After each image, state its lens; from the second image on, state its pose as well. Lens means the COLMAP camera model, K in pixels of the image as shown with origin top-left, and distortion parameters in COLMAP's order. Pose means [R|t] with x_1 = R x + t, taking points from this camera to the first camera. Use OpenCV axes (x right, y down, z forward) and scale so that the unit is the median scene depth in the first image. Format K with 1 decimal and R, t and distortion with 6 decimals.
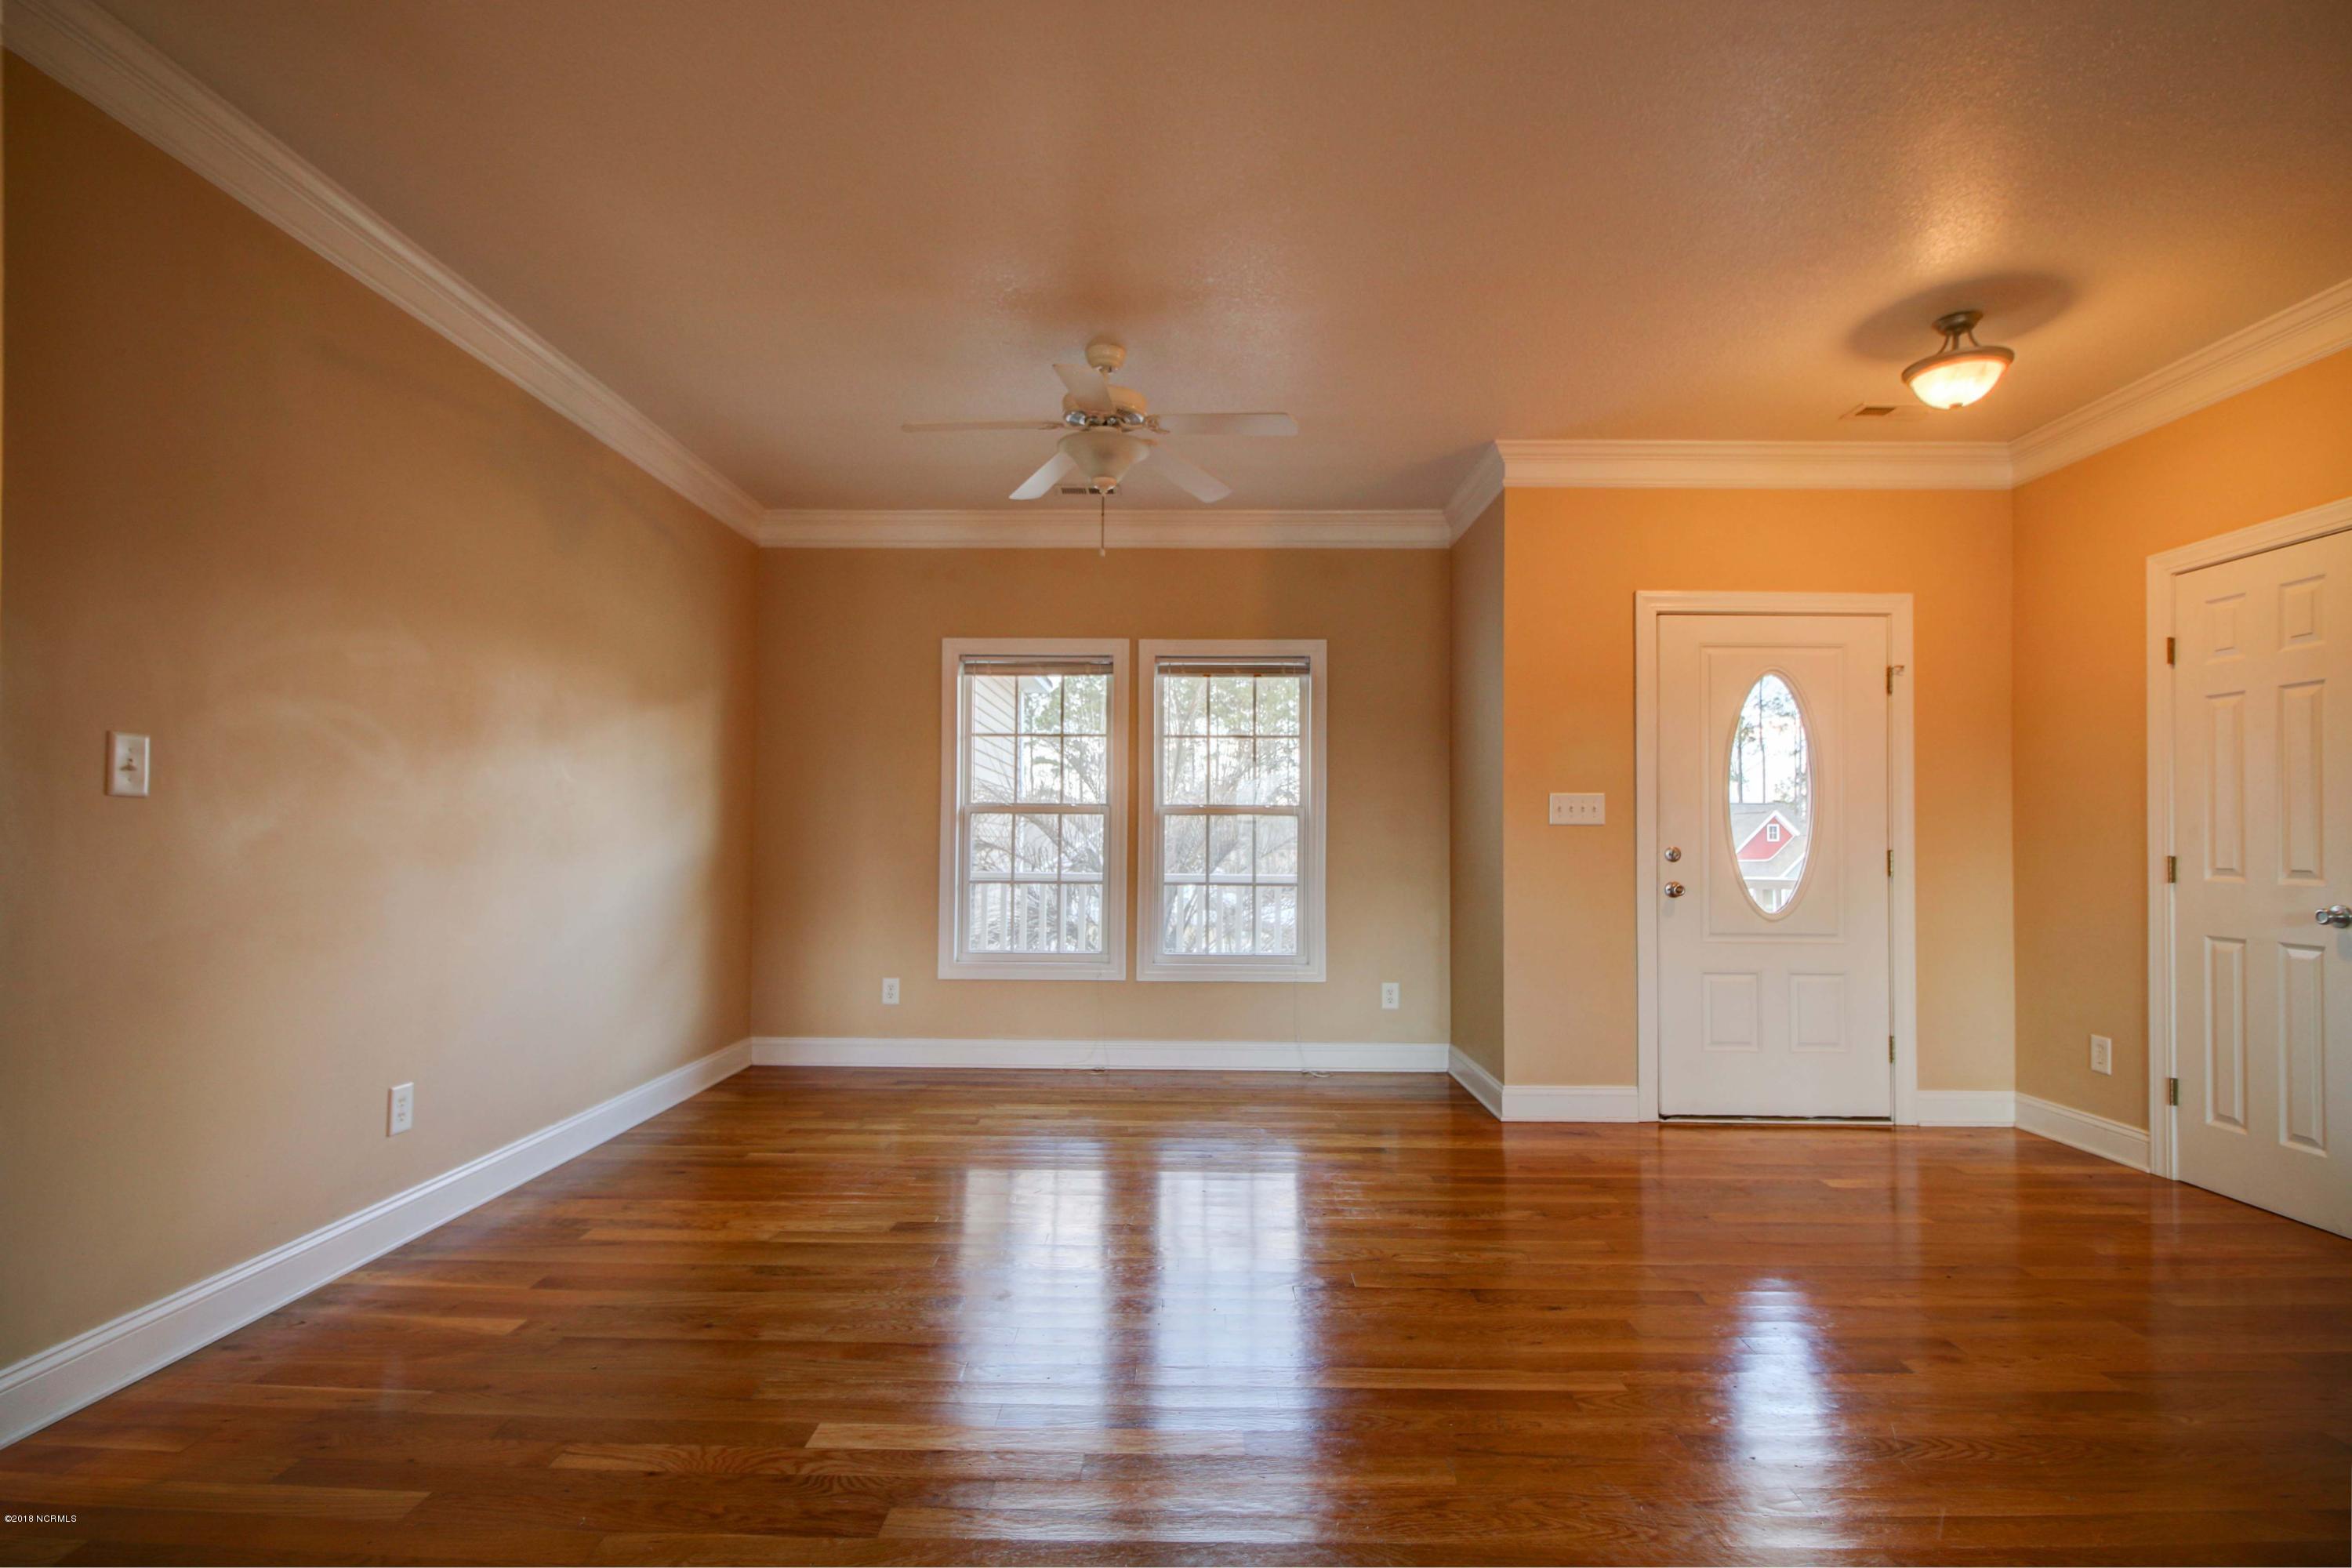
lens RADIAL K [[1141.3, 0, 1146.6], [0, 1141.3, 821.1], [0, 0, 1]] dist [0.002130, 0.001097]
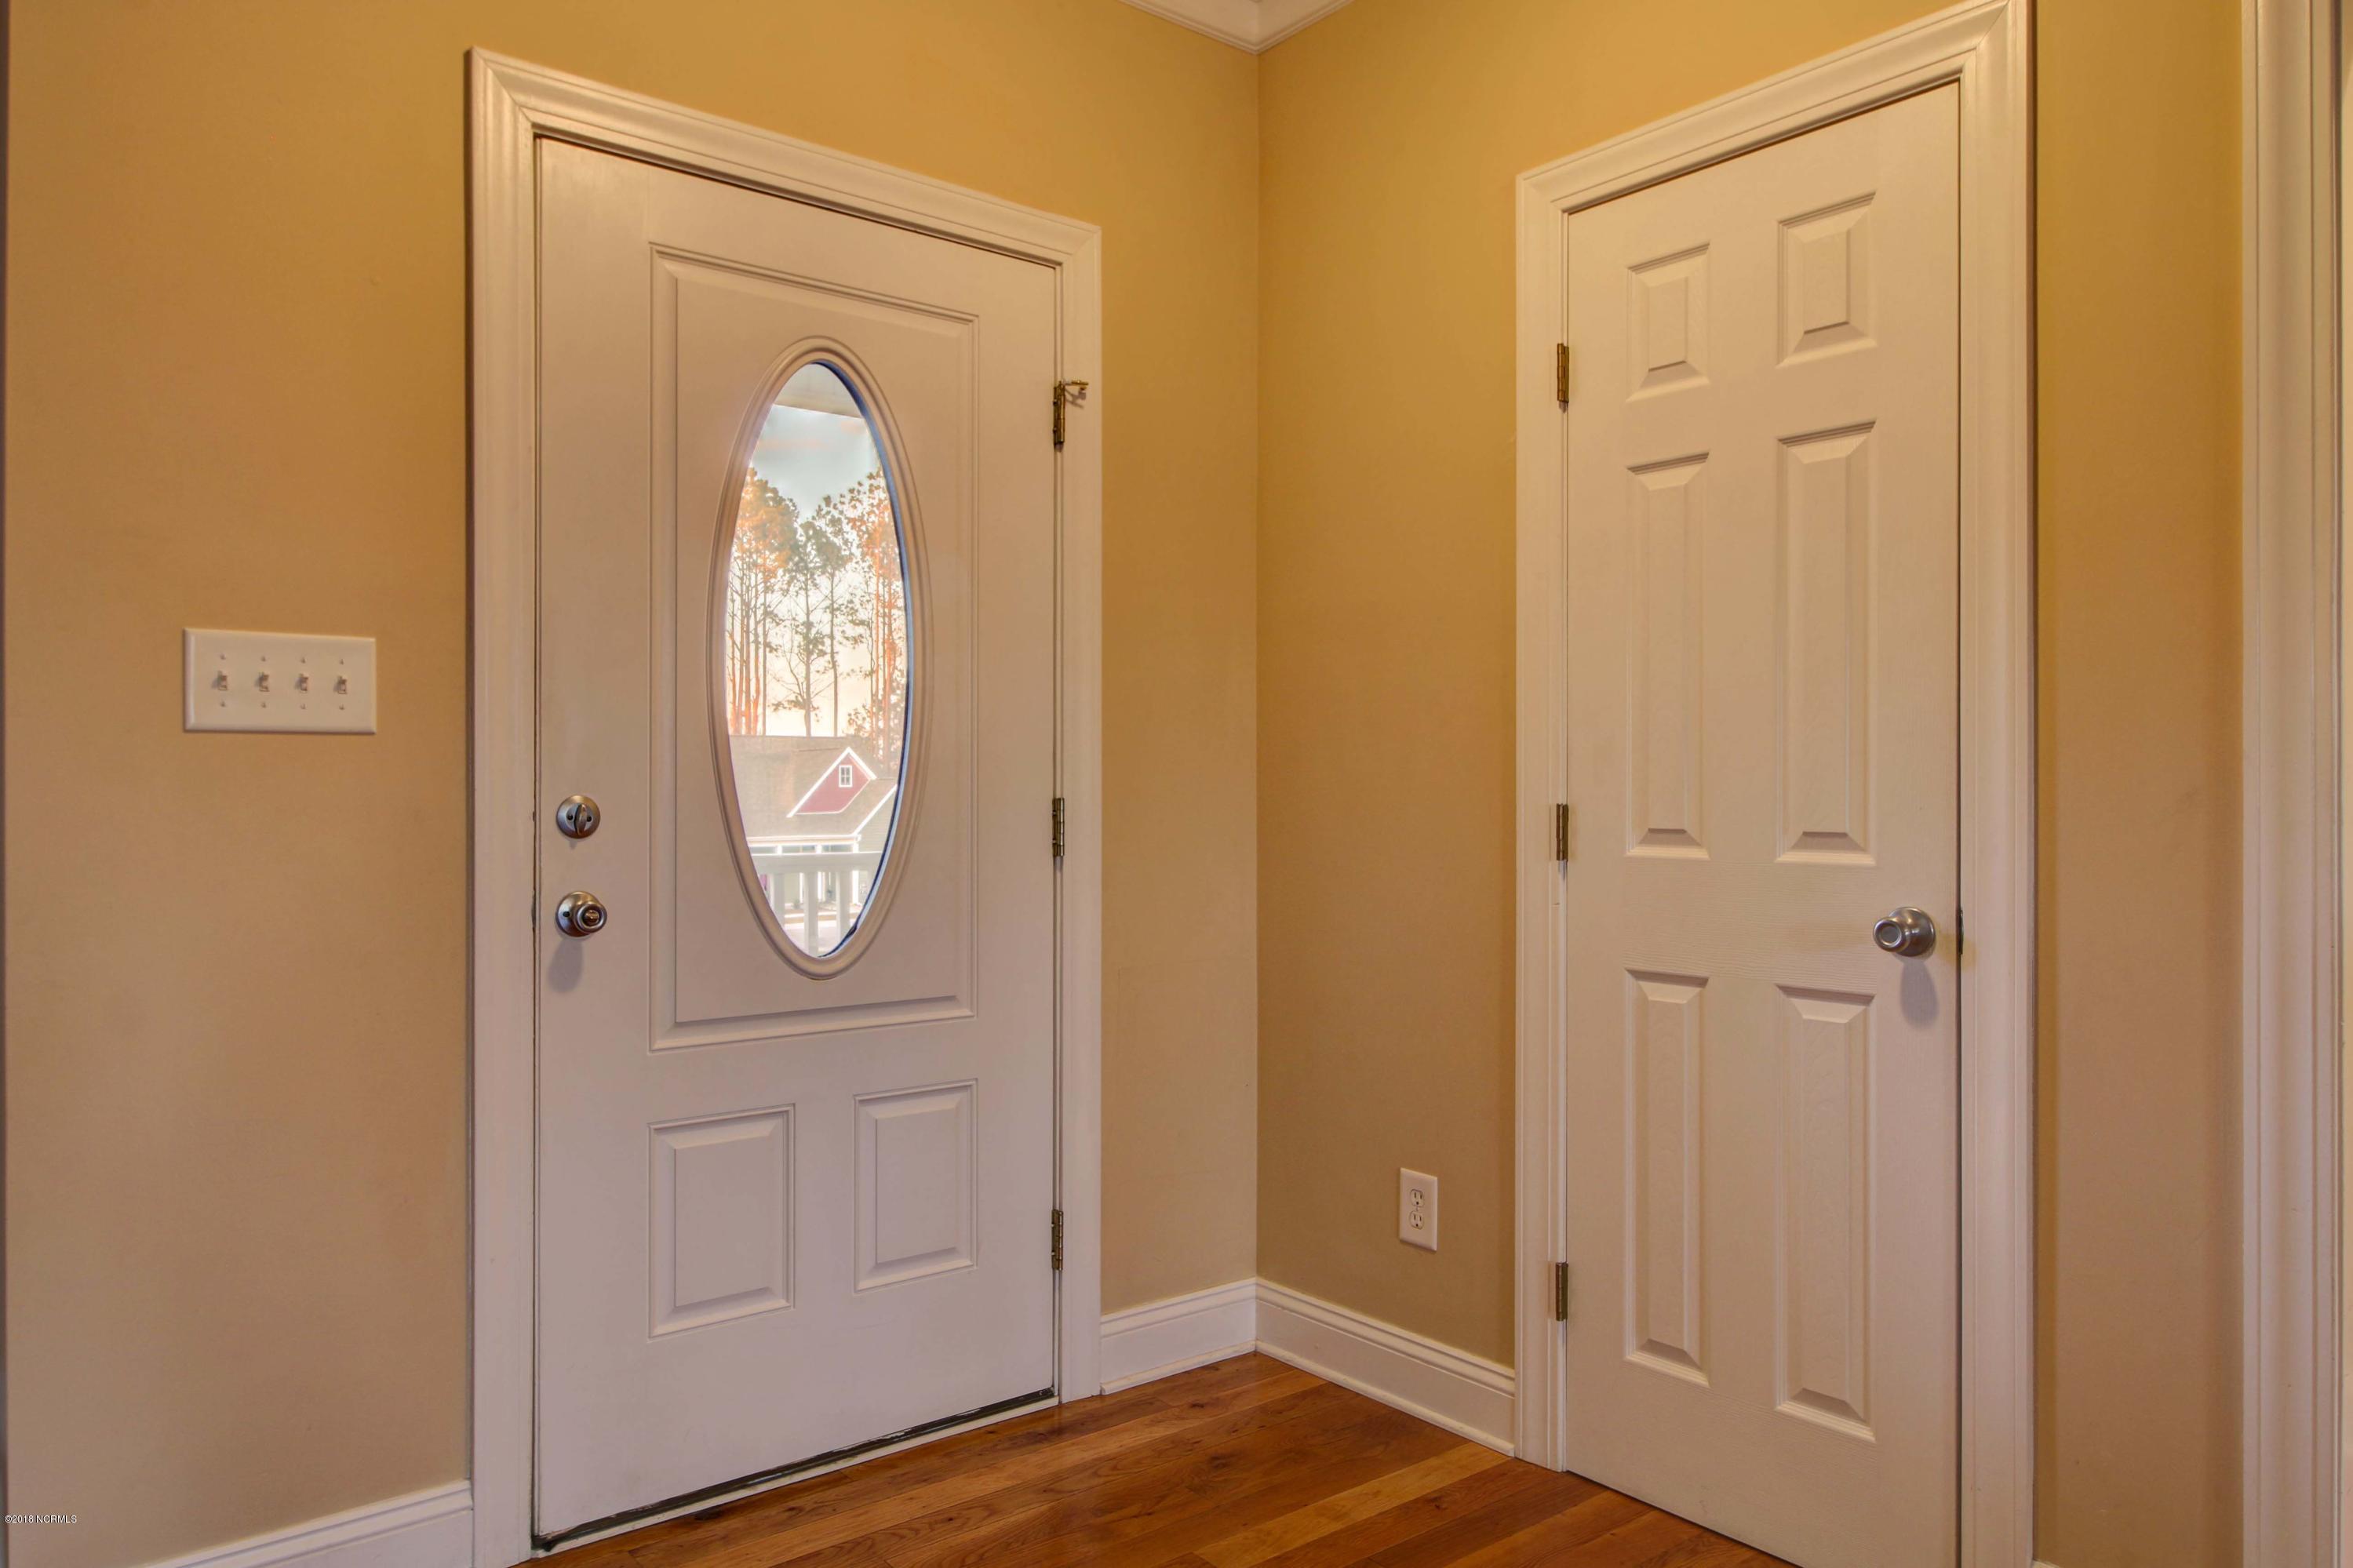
lens RADIAL K [[1623.4, 0, 1176.5], [0, 1623.4, 784.0], [0, 0, 1]] dist [0.037756, -0.000638]
pose [[0.764375, -0.003806, 0.644761, 0.277308], [-0.004473, 0.999927, 0.011205, 0.012642], [-0.644756, -0.011449, 0.764302, 0.486734]]
